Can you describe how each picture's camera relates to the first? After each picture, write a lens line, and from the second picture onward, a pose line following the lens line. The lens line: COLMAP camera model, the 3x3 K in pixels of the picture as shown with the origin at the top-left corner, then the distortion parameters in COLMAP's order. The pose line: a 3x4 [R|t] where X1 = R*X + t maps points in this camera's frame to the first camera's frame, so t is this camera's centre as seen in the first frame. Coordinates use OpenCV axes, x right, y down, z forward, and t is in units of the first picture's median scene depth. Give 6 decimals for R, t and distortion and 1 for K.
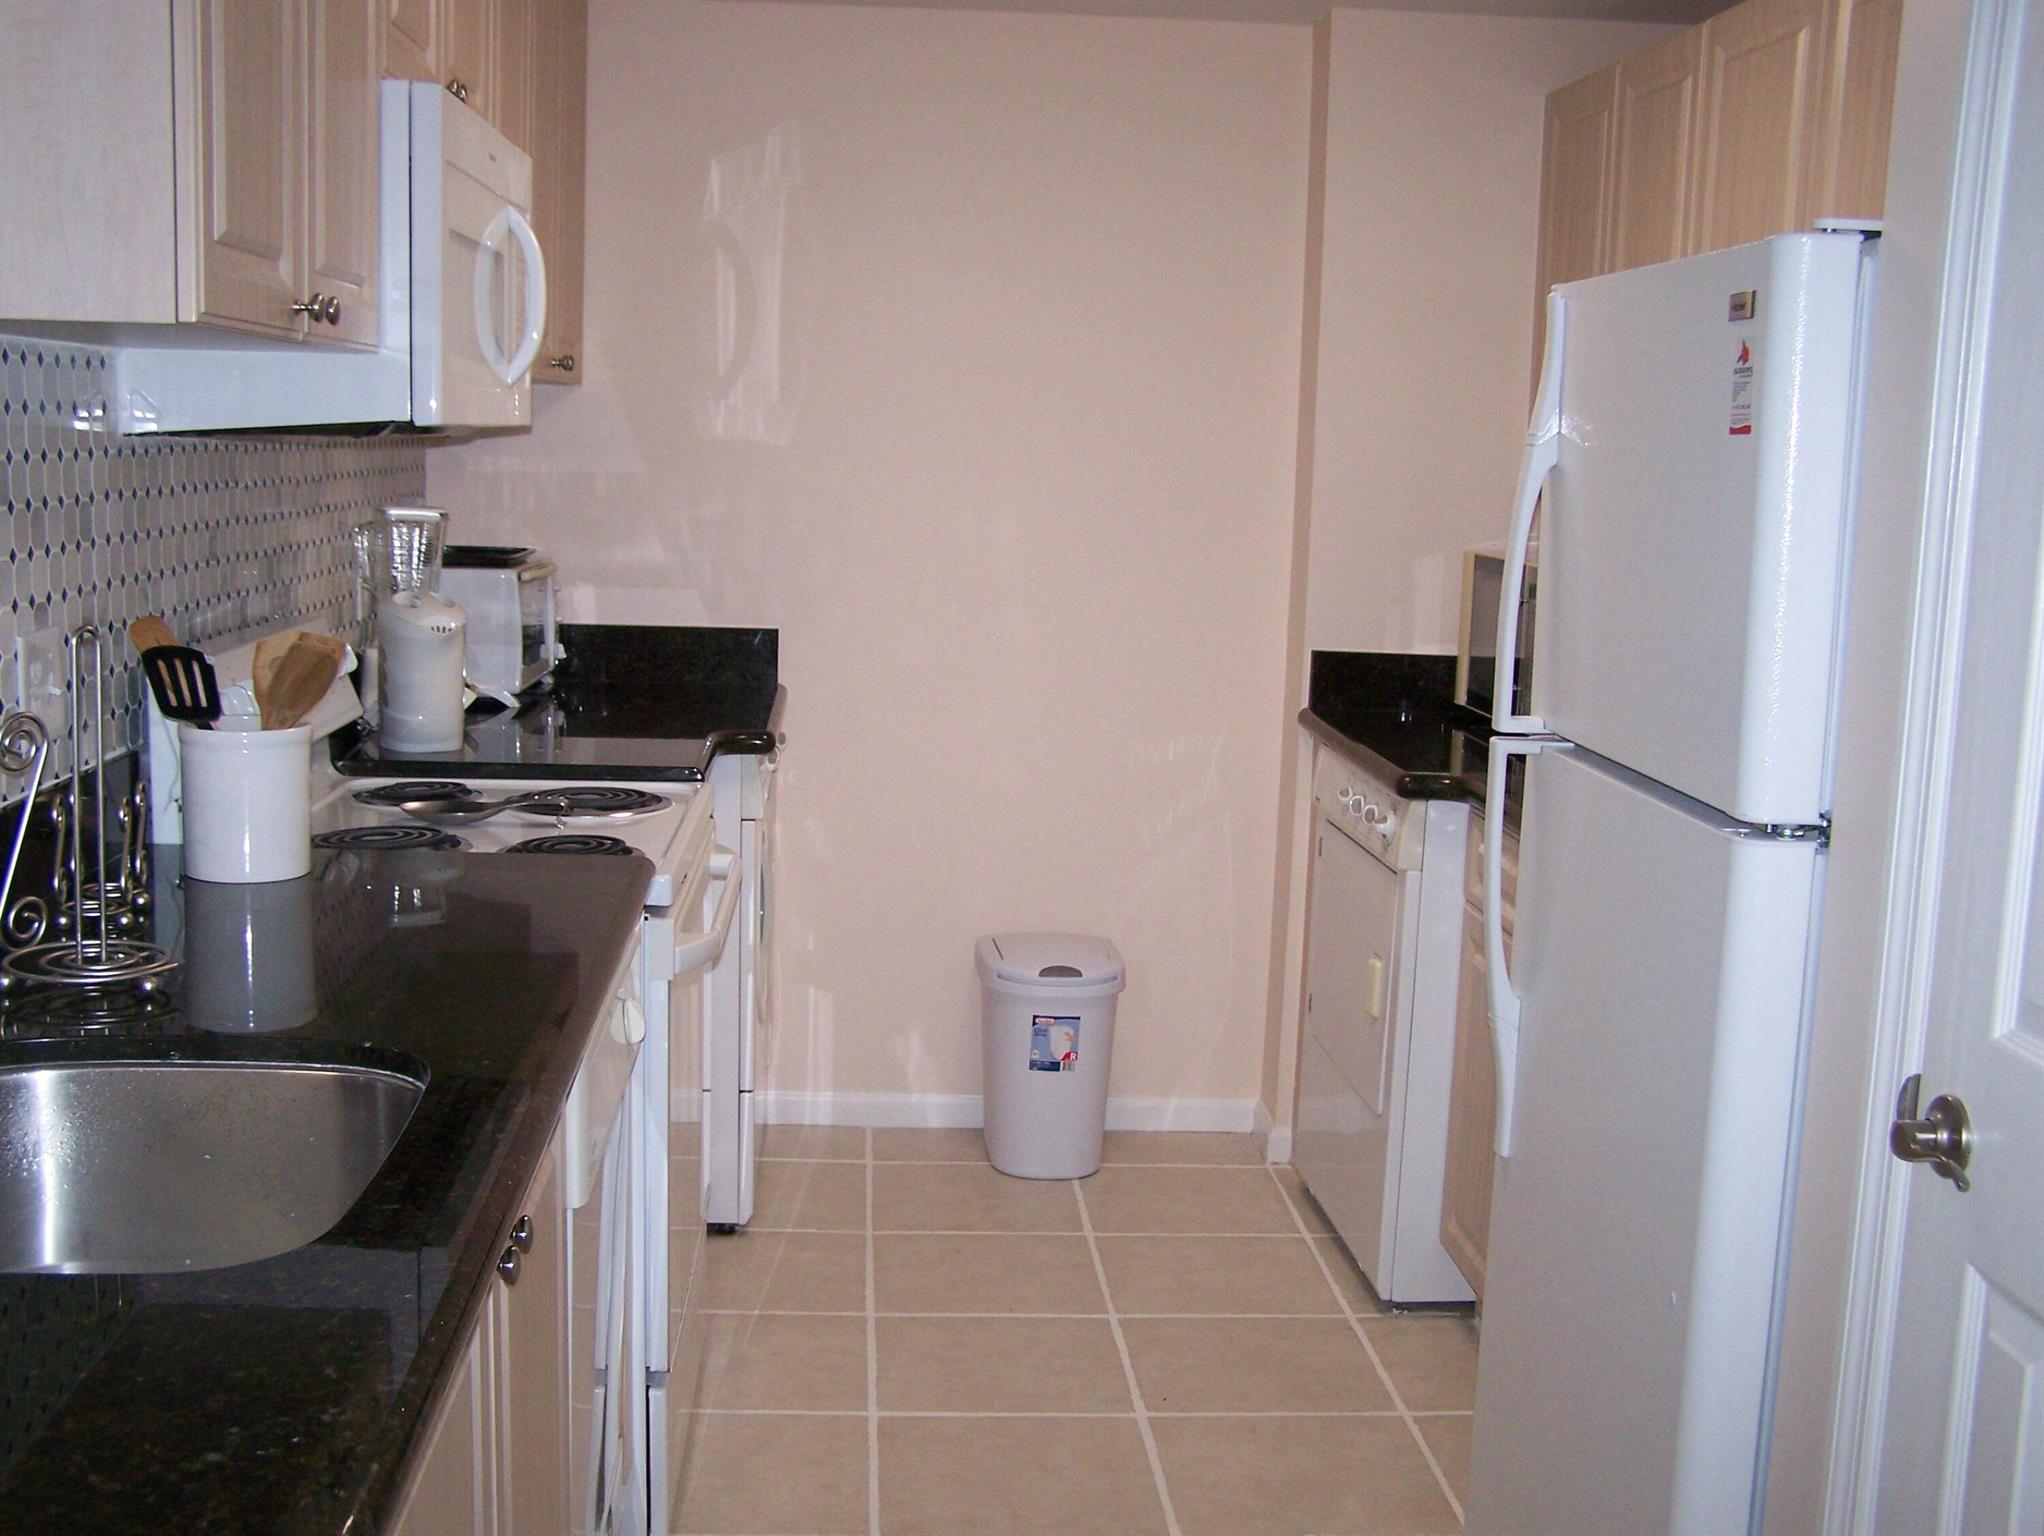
lens RADIAL K [[2255.5, 0, 1012.3], [0, 2255.5, 814.6], [0, 0, 1]] dist [-0.210245, 0.312180]
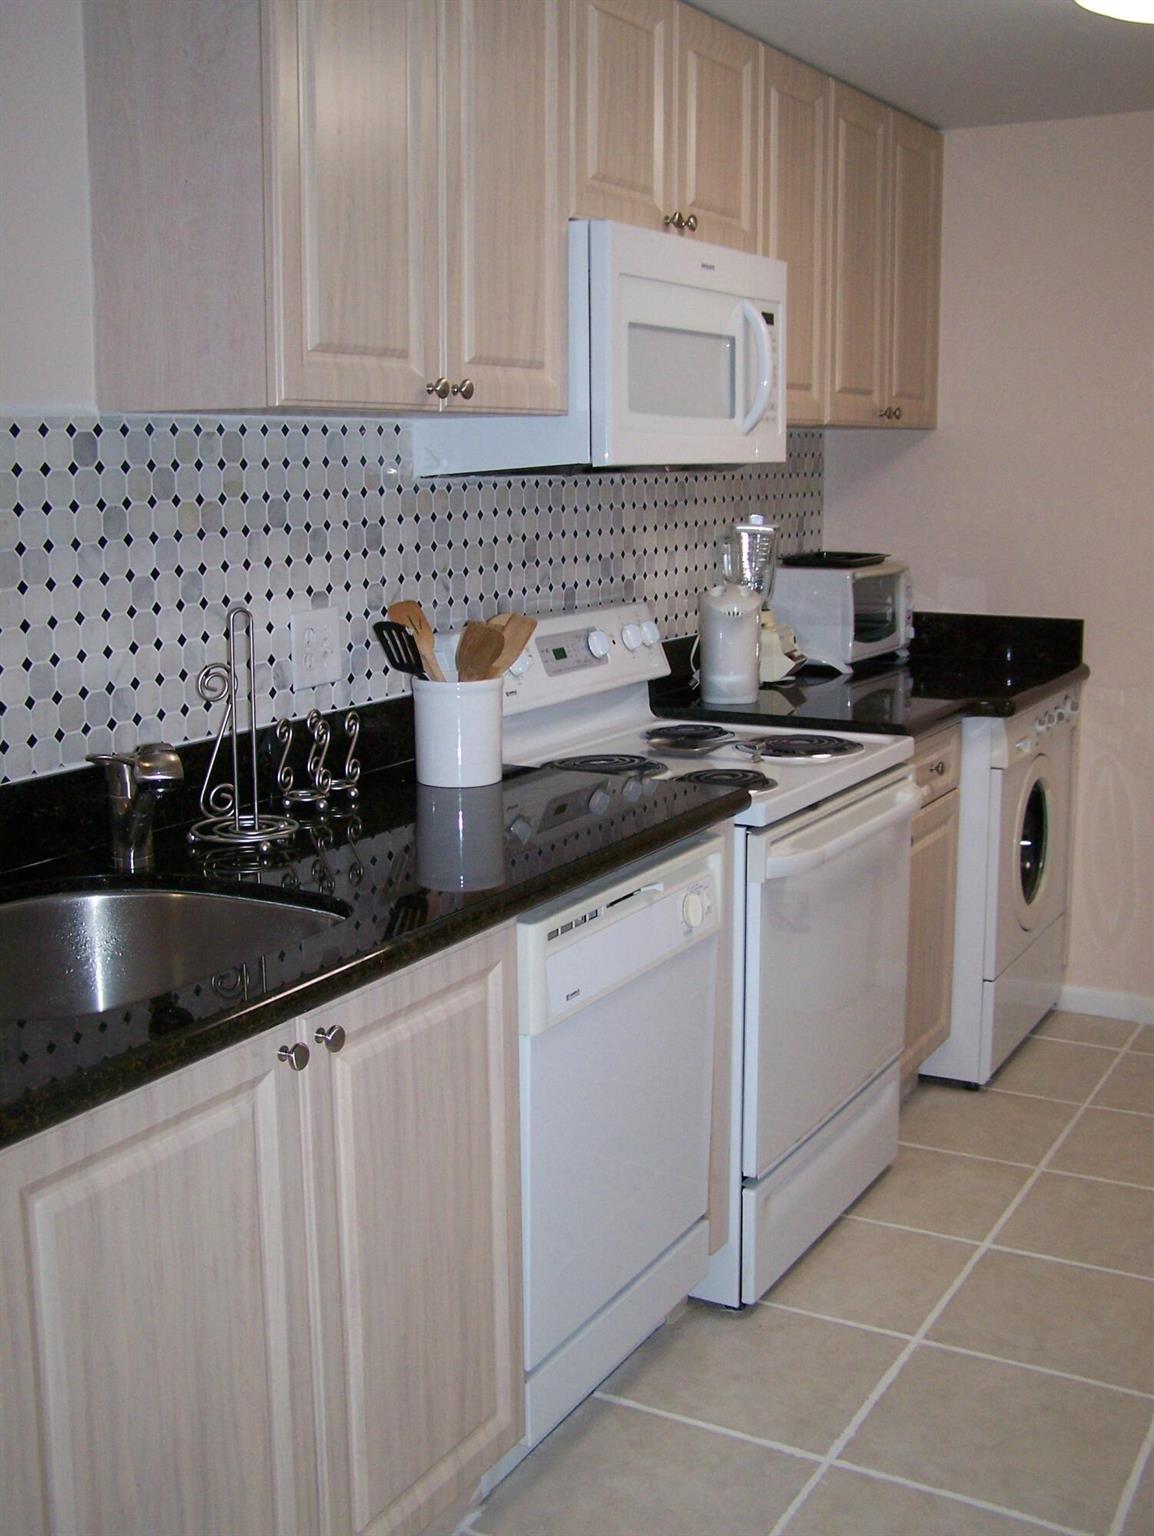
lens RADIAL K [[1694.9, 0, 577.0], [0, 1694.9, 768.0], [0, 0, 1]] dist [-0.210245, 0.312180]
pose [[0.834298, 0.060679, -0.547965, 0.245852], [-0.055947, 0.998112, 0.025345, -0.010448], [0.548468, 0.009512, 0.836117, 0.091268]]
